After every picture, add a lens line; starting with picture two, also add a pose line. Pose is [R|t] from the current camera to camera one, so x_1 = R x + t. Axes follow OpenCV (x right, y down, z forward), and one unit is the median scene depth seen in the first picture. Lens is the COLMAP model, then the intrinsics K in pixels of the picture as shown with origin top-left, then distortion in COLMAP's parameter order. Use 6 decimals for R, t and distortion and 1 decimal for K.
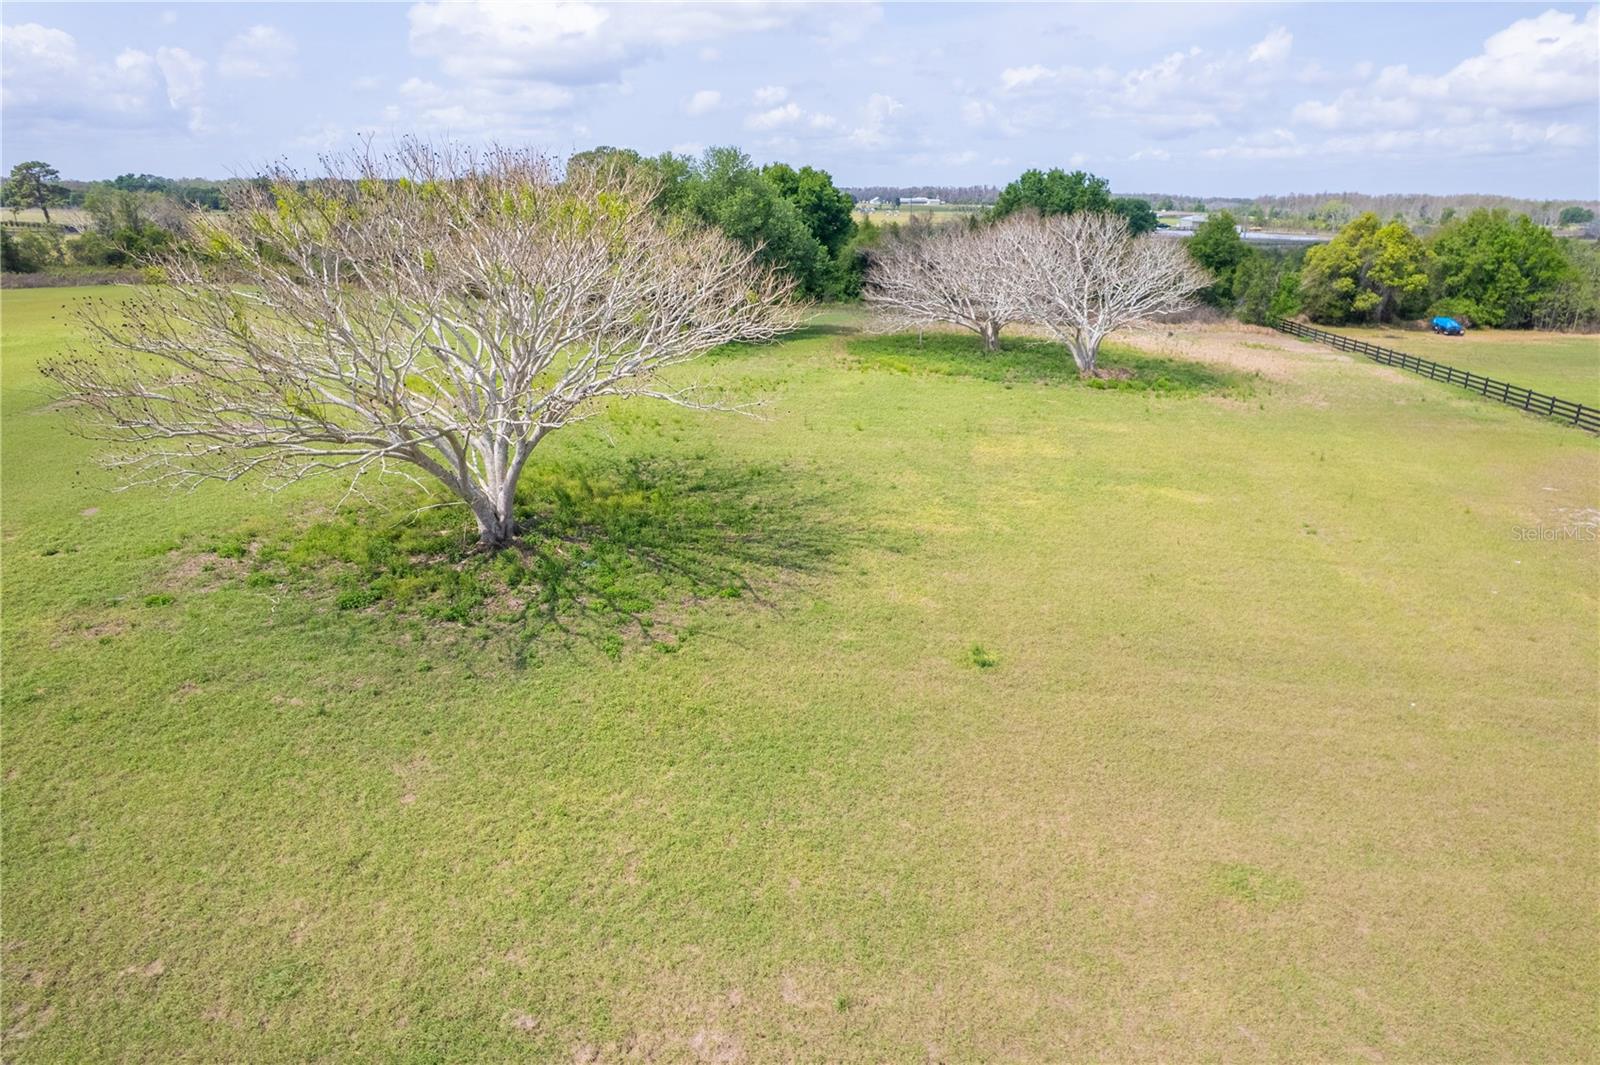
lens RADIAL K [[1023.3, 0, 801.0], [0, 1023.3, 523.4], [0, 0, 1]] dist [-0.065489, 0.055429]
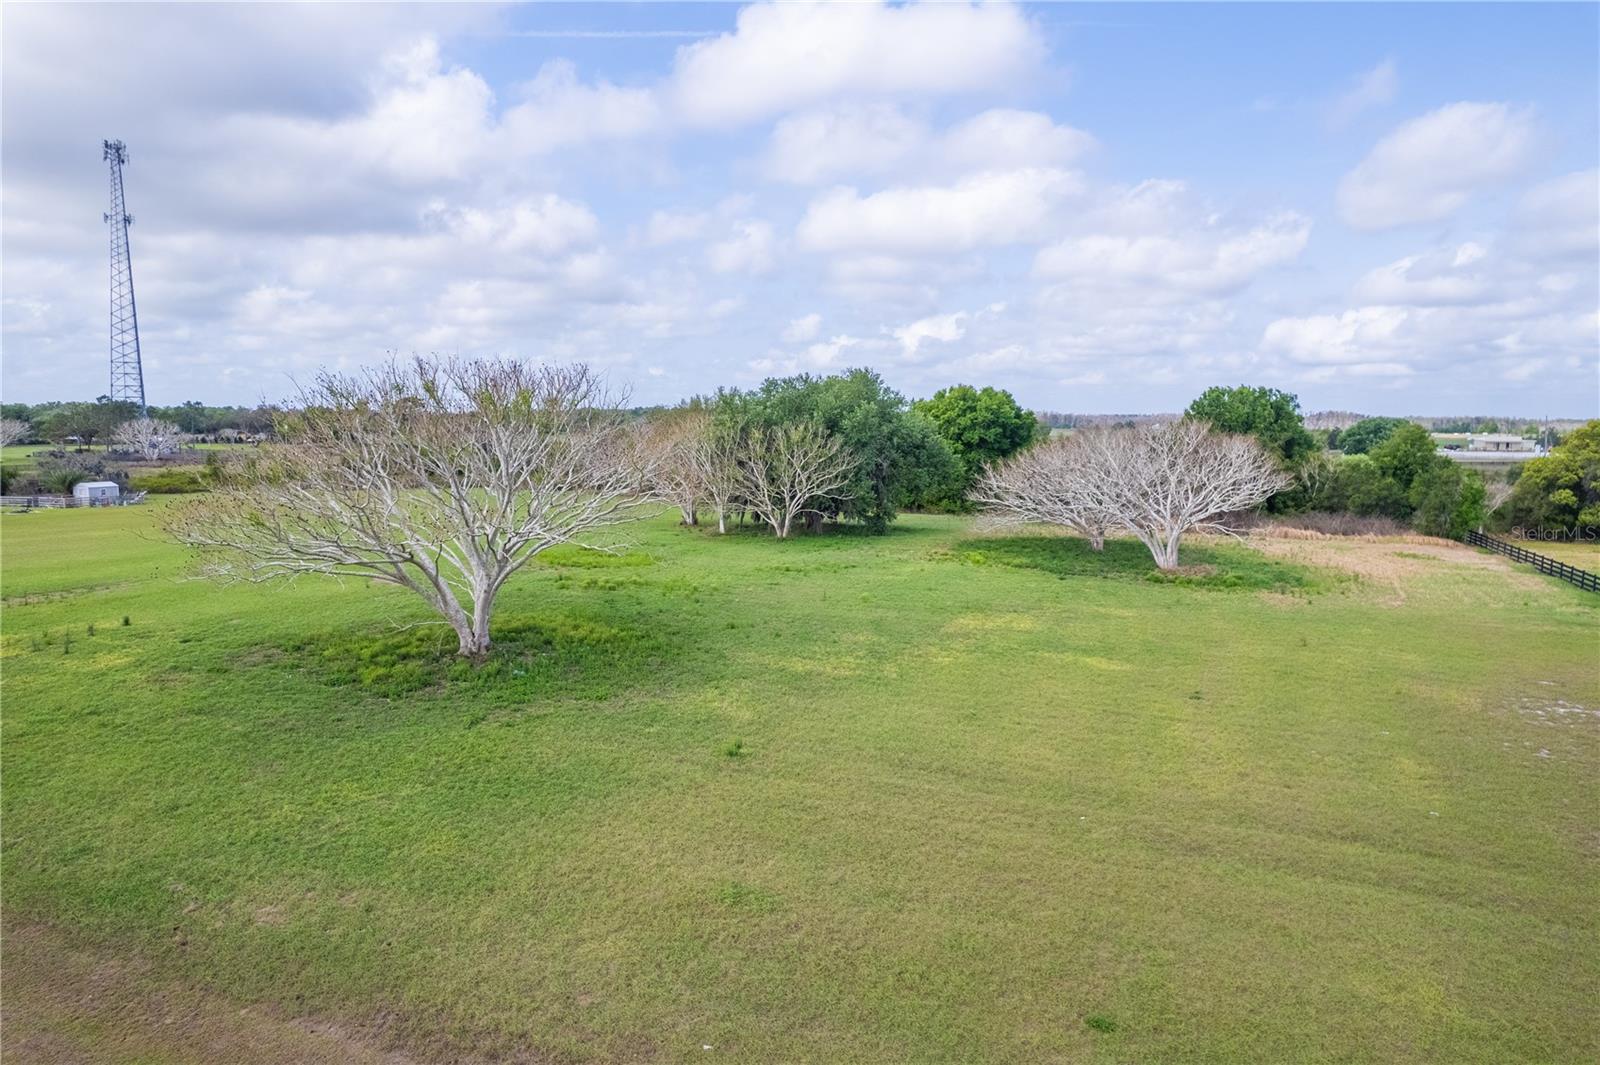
lens RADIAL K [[1023.3, 0, 803.8], [0, 1023.3, 536.4], [0, 0, 1]] dist [-0.065489, 0.055429]
pose [[0.961699, 0.021393, -0.273273, 0.052254], [-0.075710, 0.978899, -0.189804, 0.009669], [0.263446, 0.203224, 0.943025, -0.014349]]
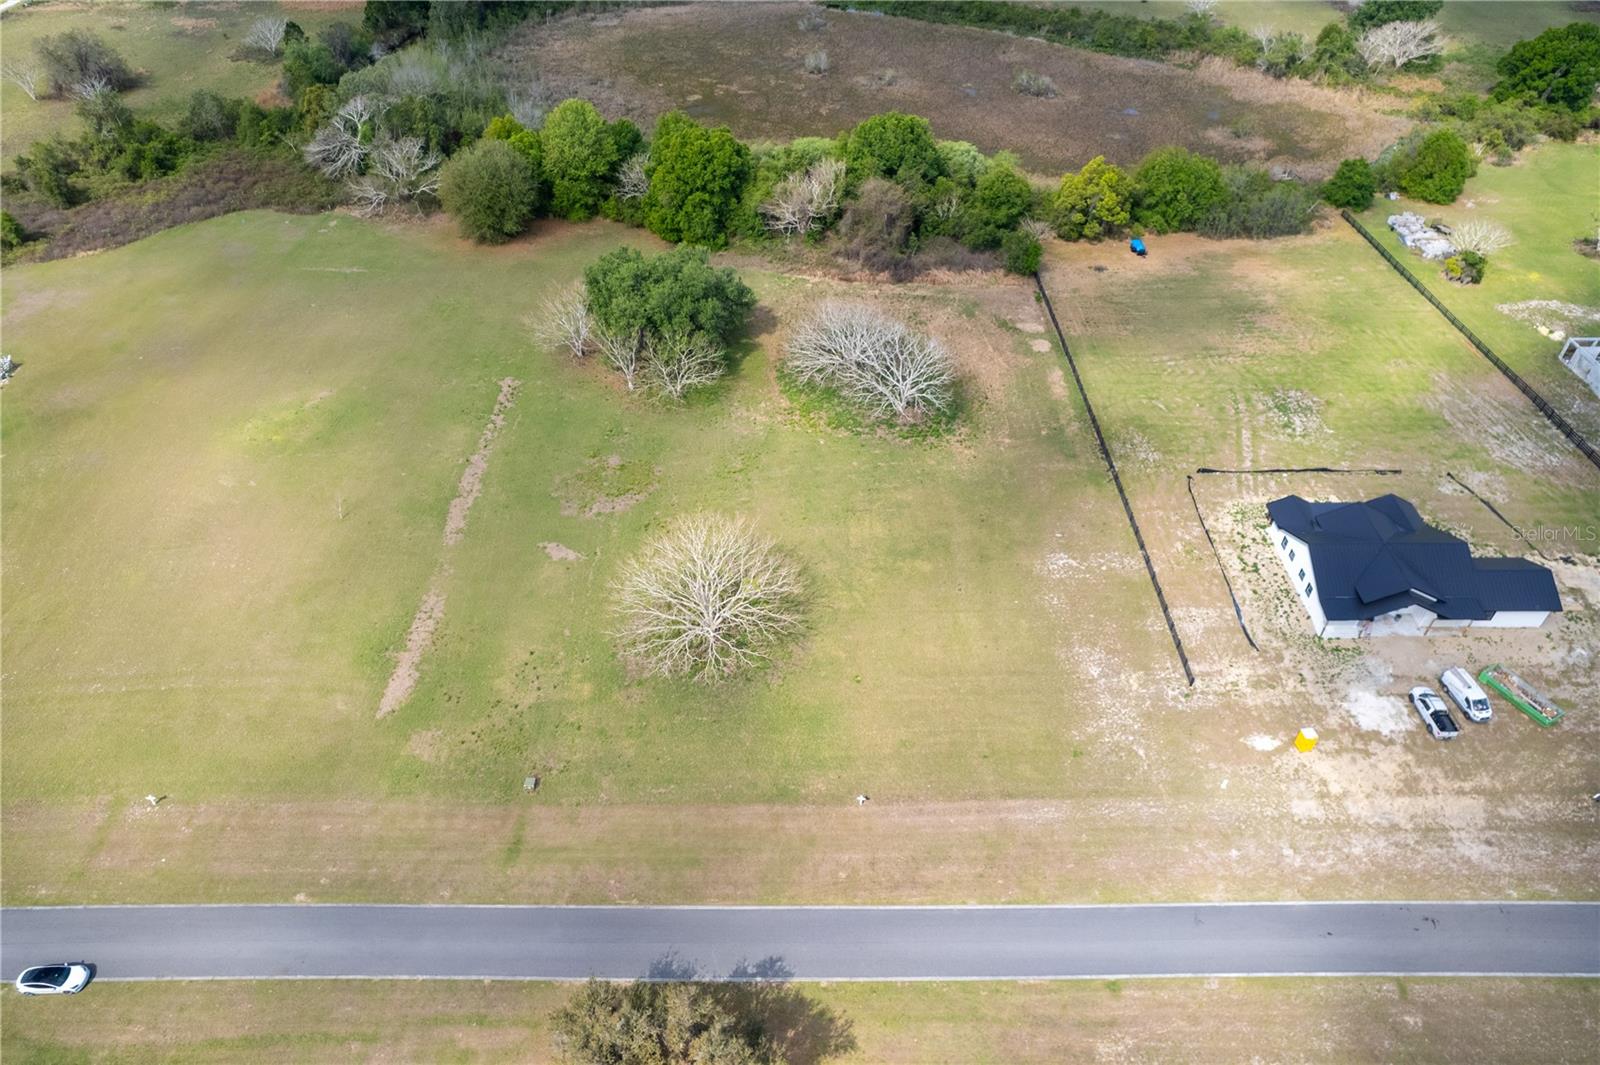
lens RADIAL K [[1023.3, 0, 803.0], [0, 1023.3, 533.9], [0, 0, 1]] dist [-0.065489, 0.055429]
pose [[0.988953, -0.108755, 0.100721, -0.035023], [0.058202, 0.909815, 0.410913, -0.190750], [-0.136326, -0.400512, 0.906094, -0.223265]]
